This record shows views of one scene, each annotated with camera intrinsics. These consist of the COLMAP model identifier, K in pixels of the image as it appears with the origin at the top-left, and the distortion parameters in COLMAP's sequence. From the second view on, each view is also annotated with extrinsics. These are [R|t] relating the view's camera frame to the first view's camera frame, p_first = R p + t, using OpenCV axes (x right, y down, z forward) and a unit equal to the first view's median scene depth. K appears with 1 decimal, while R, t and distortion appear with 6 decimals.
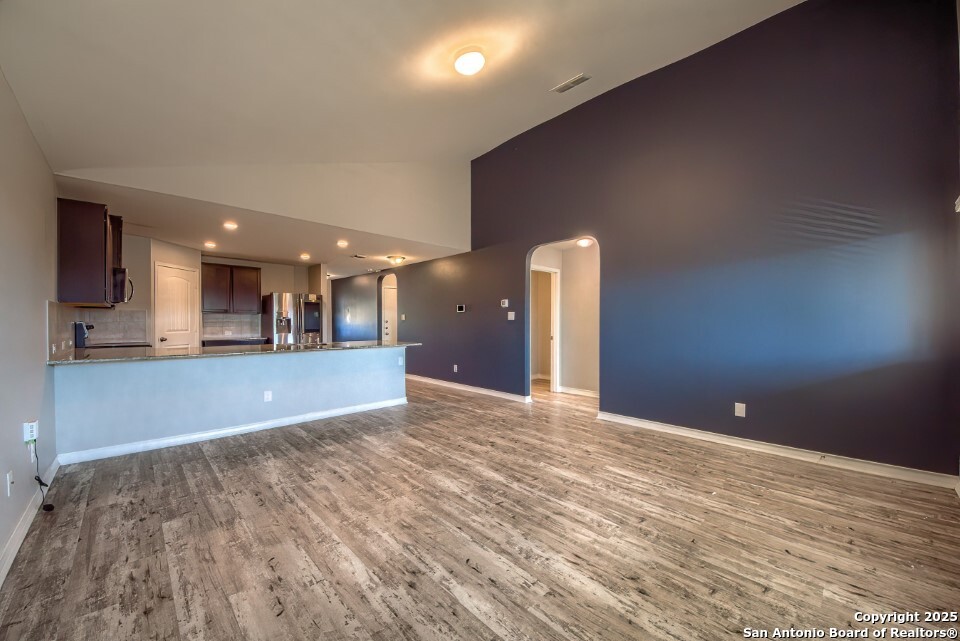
lens RADIAL K [[351.8, 0, 481.9], [0, 351.8, 329.3], [0, 0, 1]] dist [0.045720, -0.023972]
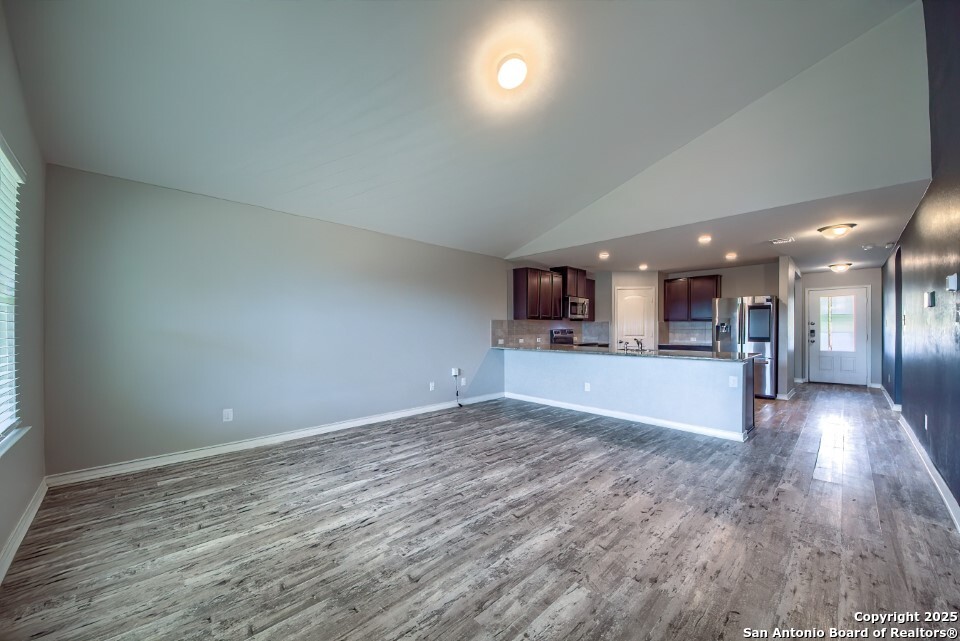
lens RADIAL K [[351.8, 0, 481.9], [0, 351.8, 329.3], [0, 0, 1]] dist [0.045720, -0.023972]
pose [[0.013099, -0.003924, -0.999907, 1.046474], [-0.019639, 0.999798, -0.004181, -0.009466], [0.999721, 0.019692, 0.013019, 0.959587]]
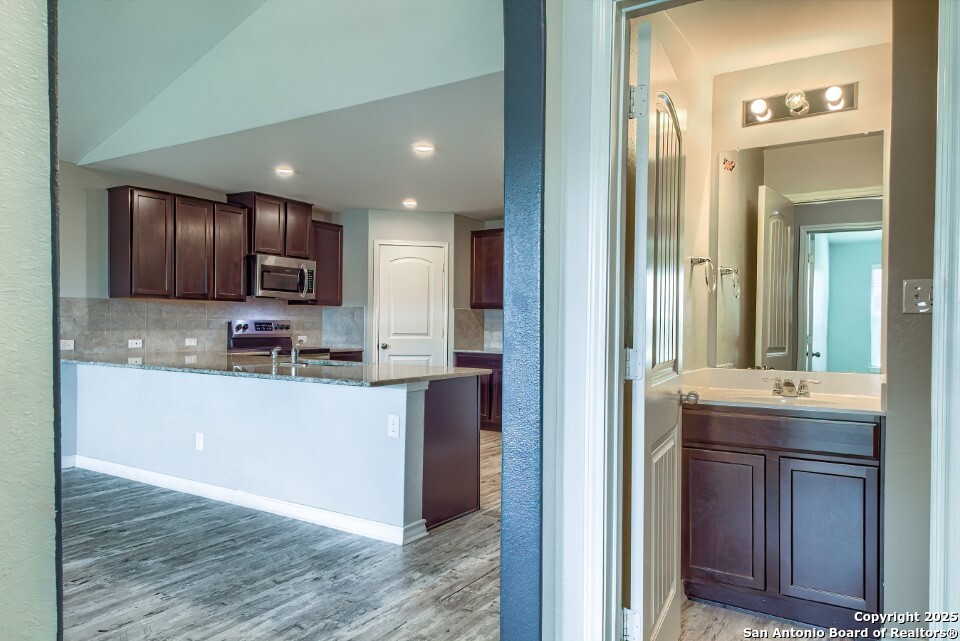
lens RADIAL K [[650.0, 0, 482.2], [0, 650.0, 324.3], [0, 0, 1]] dist [0.004612, 0.000560]
pose [[0.249102, -0.000870, -0.968477, 0.932239], [-0.029310, 0.999535, -0.008437, -0.024197], [0.968034, 0.030487, 0.248960, 1.883568]]
